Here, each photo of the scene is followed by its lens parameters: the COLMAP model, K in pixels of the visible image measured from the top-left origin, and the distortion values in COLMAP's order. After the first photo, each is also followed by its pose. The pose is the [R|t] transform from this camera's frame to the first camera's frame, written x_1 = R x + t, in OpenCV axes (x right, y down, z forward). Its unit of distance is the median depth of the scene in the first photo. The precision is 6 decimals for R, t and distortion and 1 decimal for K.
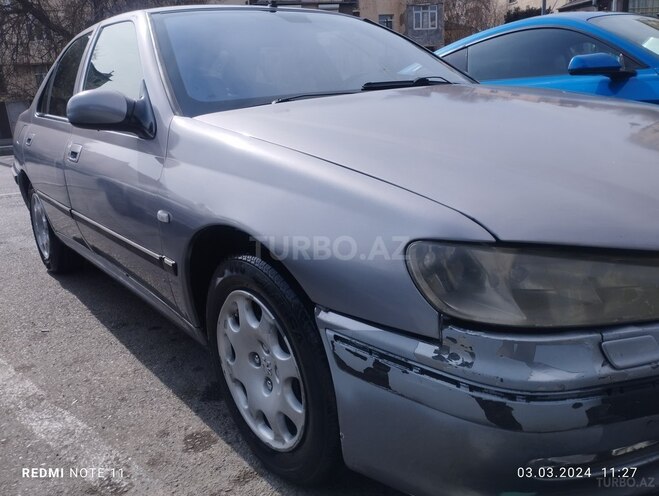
lens RADIAL K [[527.1, 0, 321.4], [0, 527.1, 248.0], [0, 0, 1]] dist [0.087038, -0.098948]
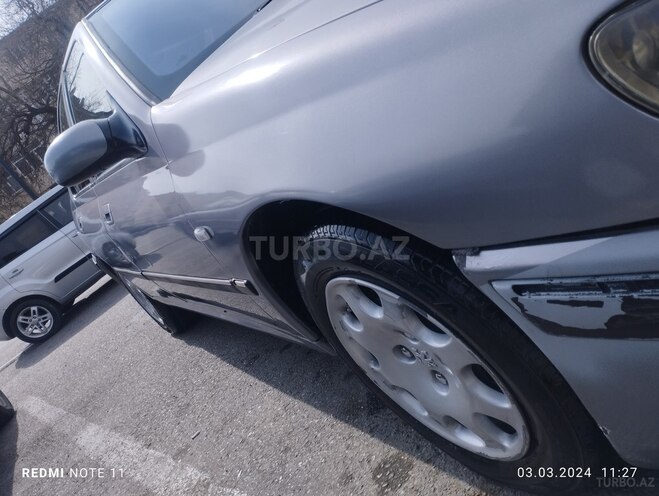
lens RADIAL K [[527.1, 0, 321.4], [0, 527.1, 248.0], [0, 0, 1]] dist [0.087038, -0.098948]
pose [[0.856797, -0.469610, -0.212993, -0.005285], [0.486889, 0.872792, 0.034242, 0.013103], [0.169818, -0.133042, 0.976454, 0.308953]]
